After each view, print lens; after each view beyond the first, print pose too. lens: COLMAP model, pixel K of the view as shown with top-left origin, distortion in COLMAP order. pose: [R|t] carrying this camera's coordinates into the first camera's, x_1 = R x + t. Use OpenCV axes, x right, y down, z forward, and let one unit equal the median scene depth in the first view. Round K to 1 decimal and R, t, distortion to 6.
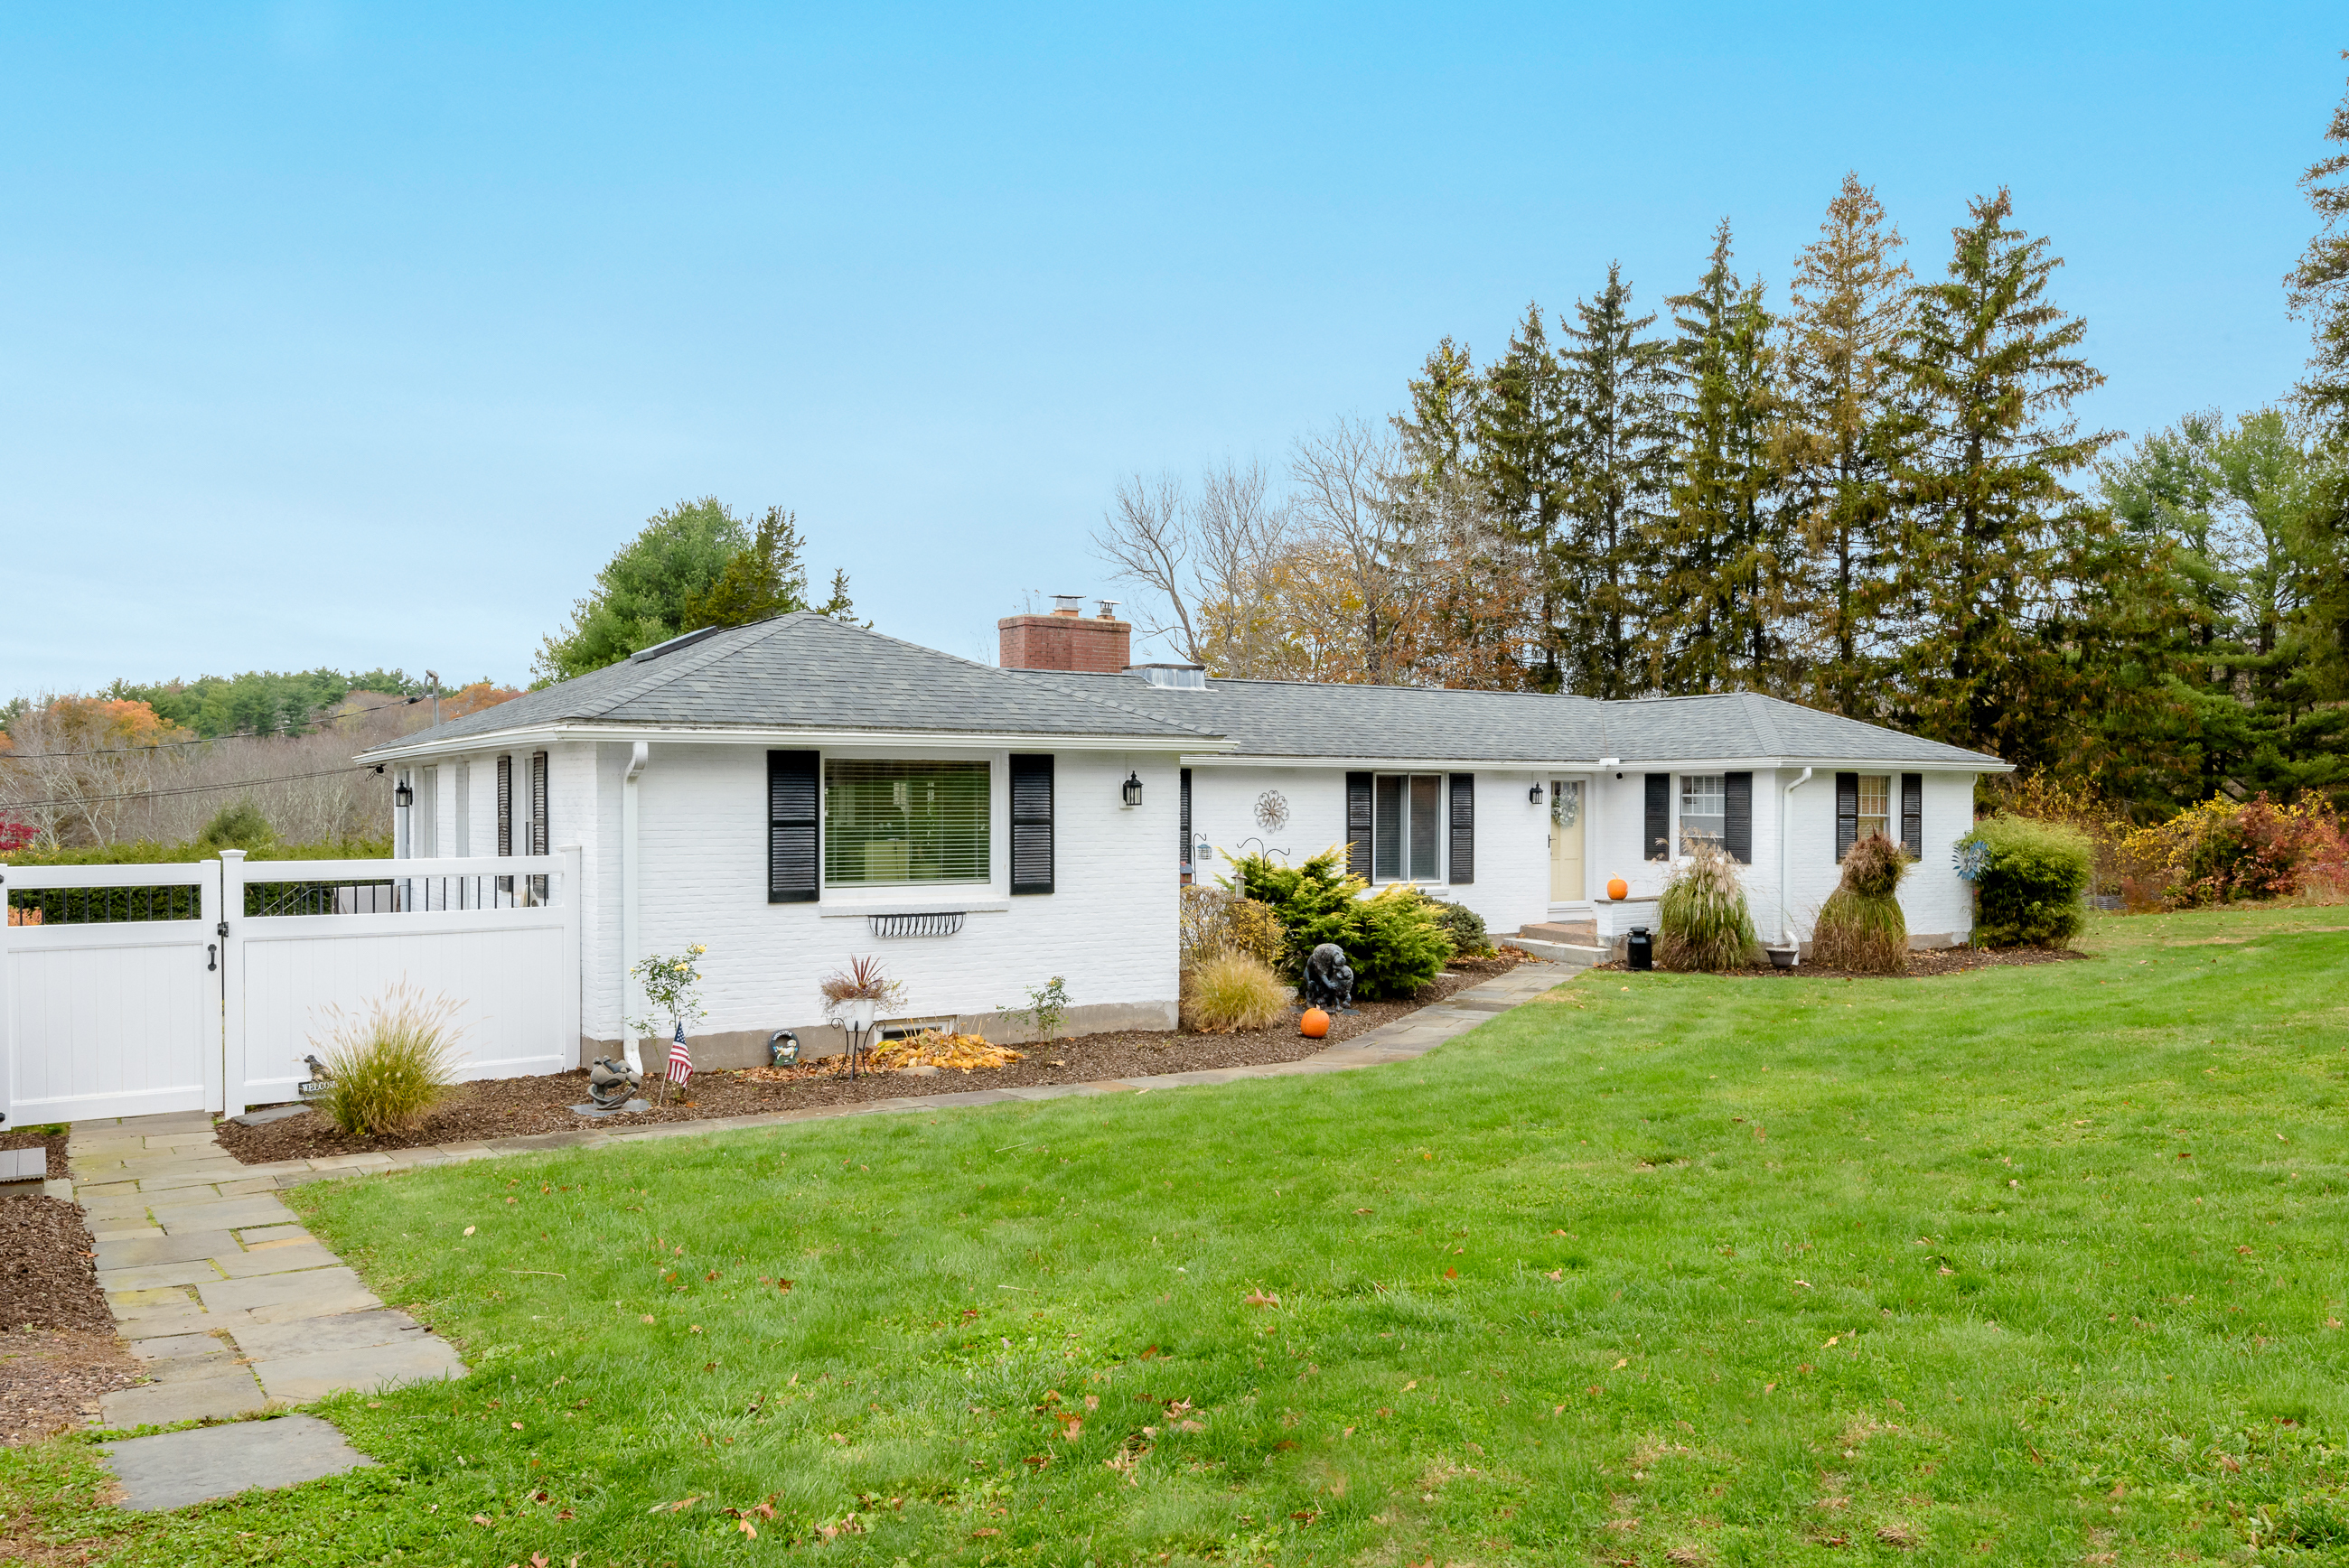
lens RADIAL K [[1774.9, 0, 1172.9], [0, 1774.9, 779.8], [0, 0, 1]] dist [0.030130, -0.012892]
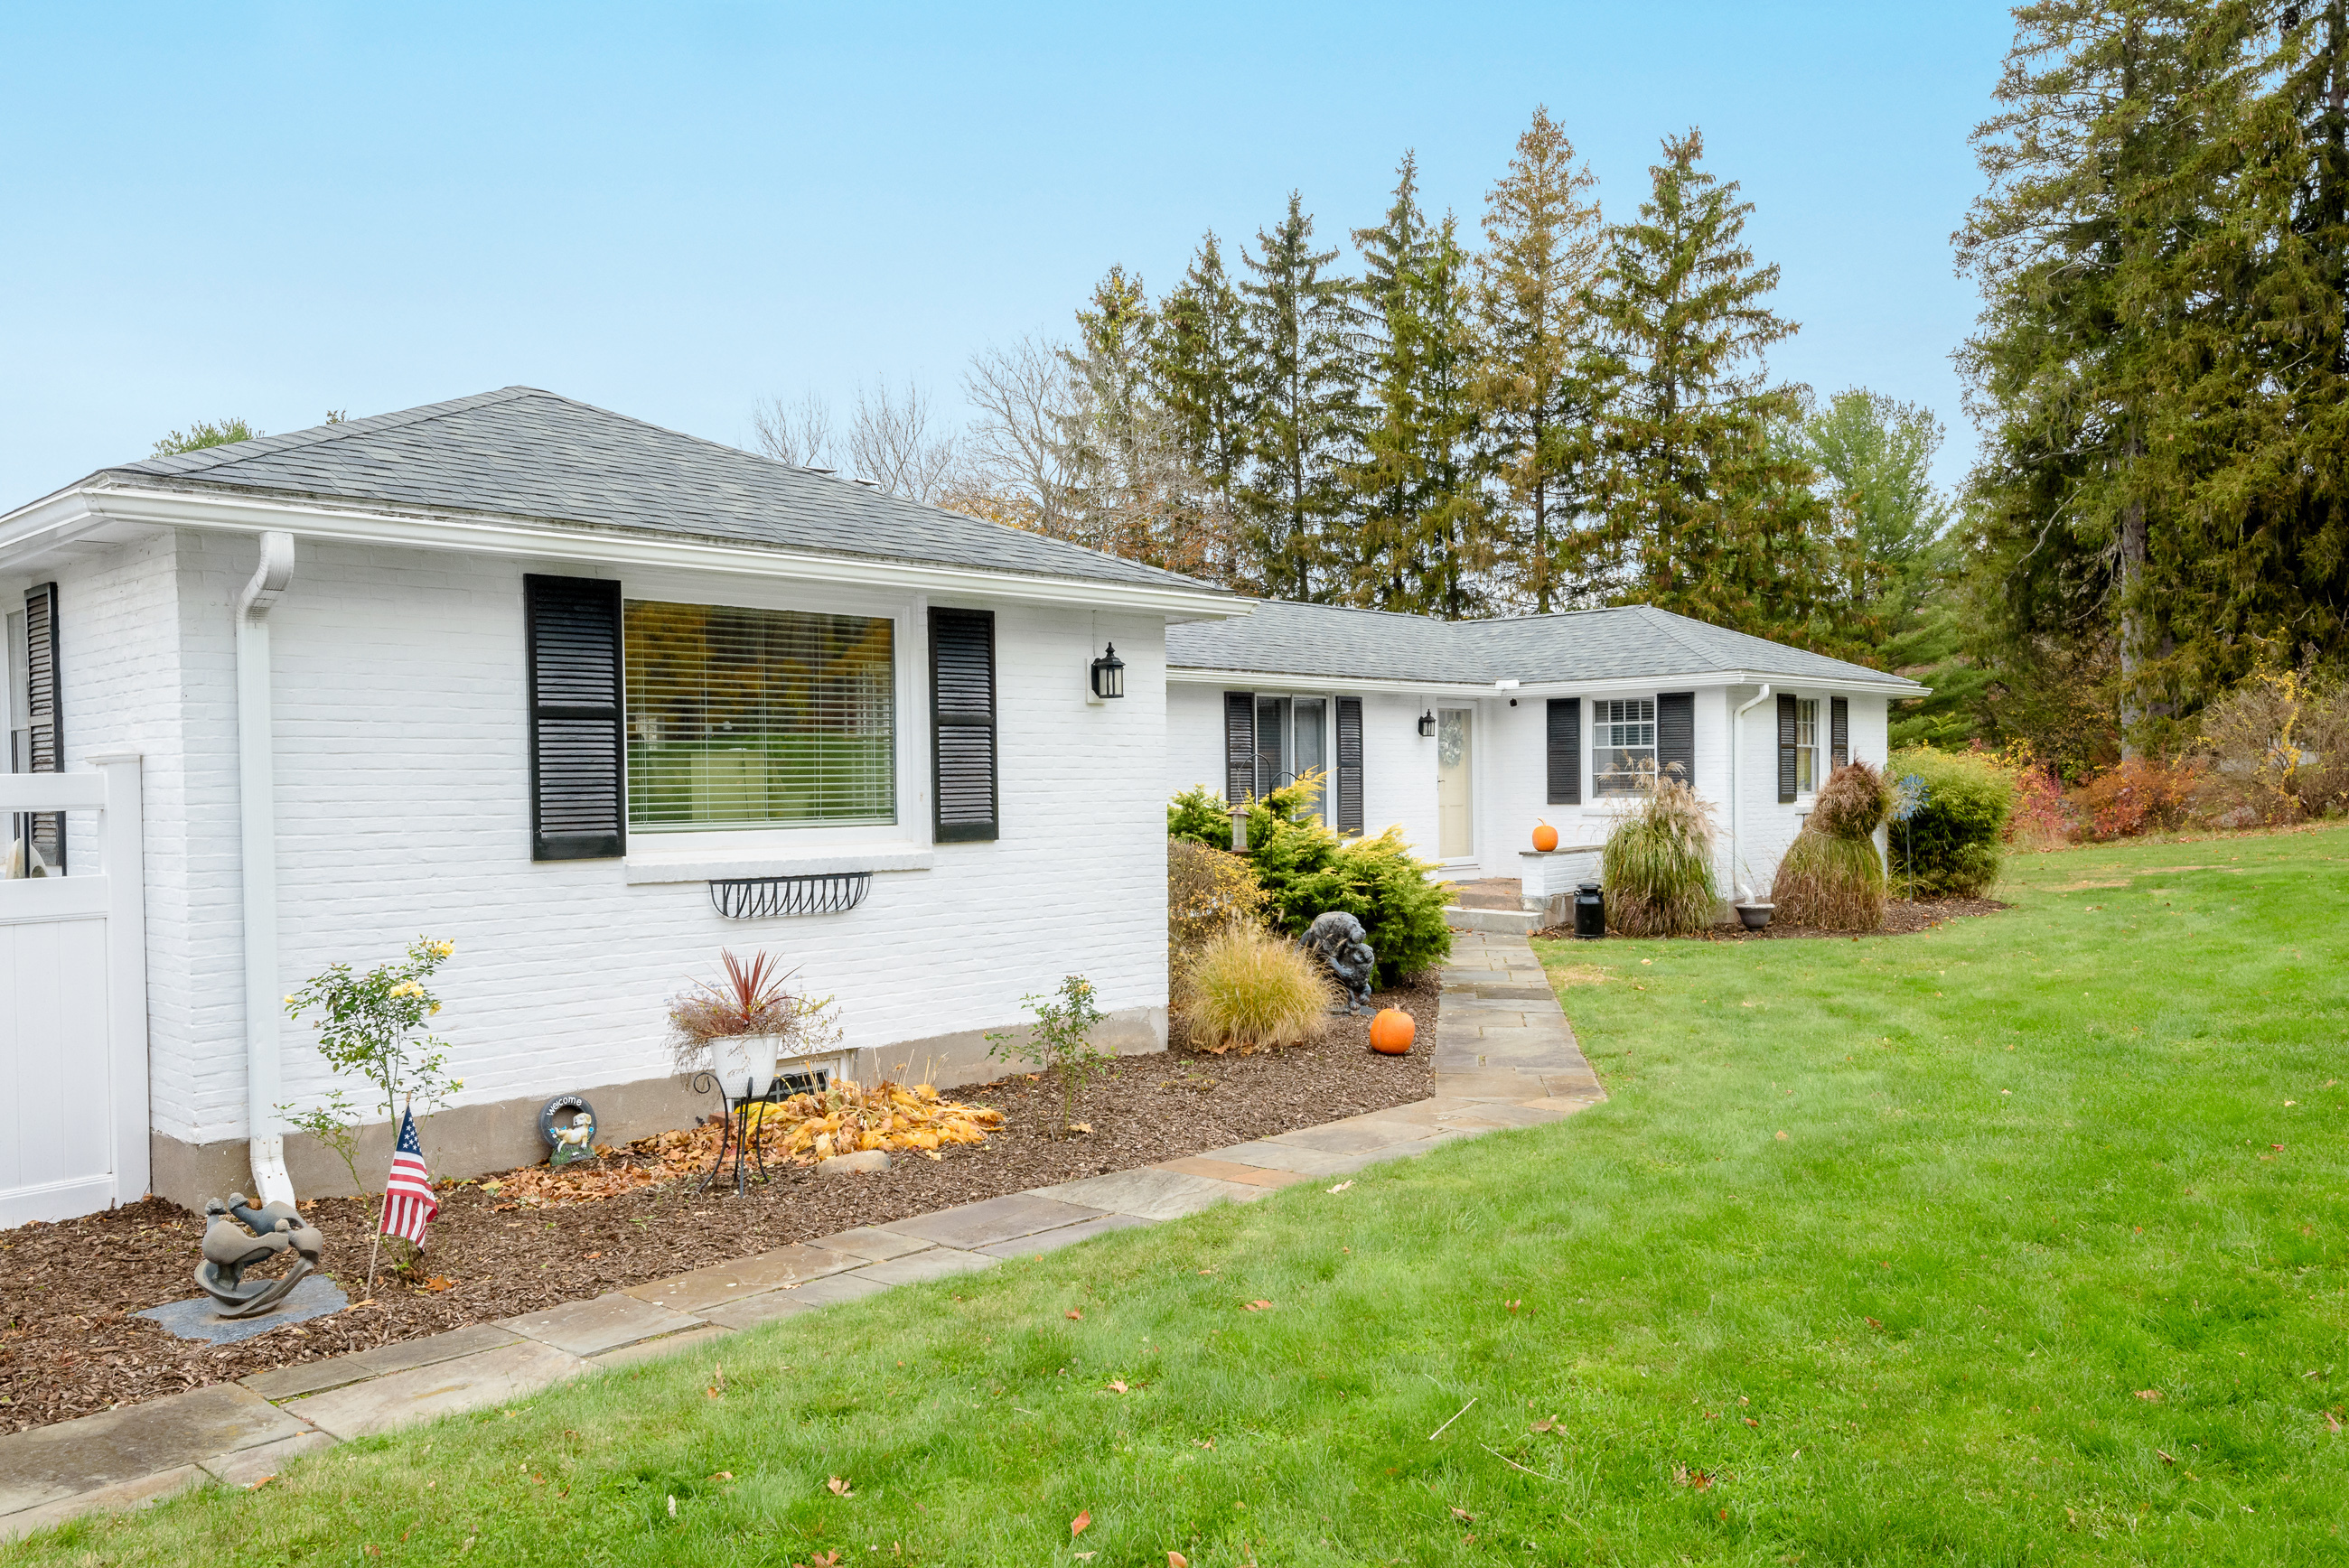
lens RADIAL K [[1774.9, 0, 1178.3], [0, 1774.9, 796.9], [0, 0, 1]] dist [0.030130, -0.012892]
pose [[0.972421, -0.016483, 0.232649, -0.097497], [0.012224, 0.999731, 0.019735, 0.025012], [-0.232911, -0.016347, 0.972361, 0.259502]]
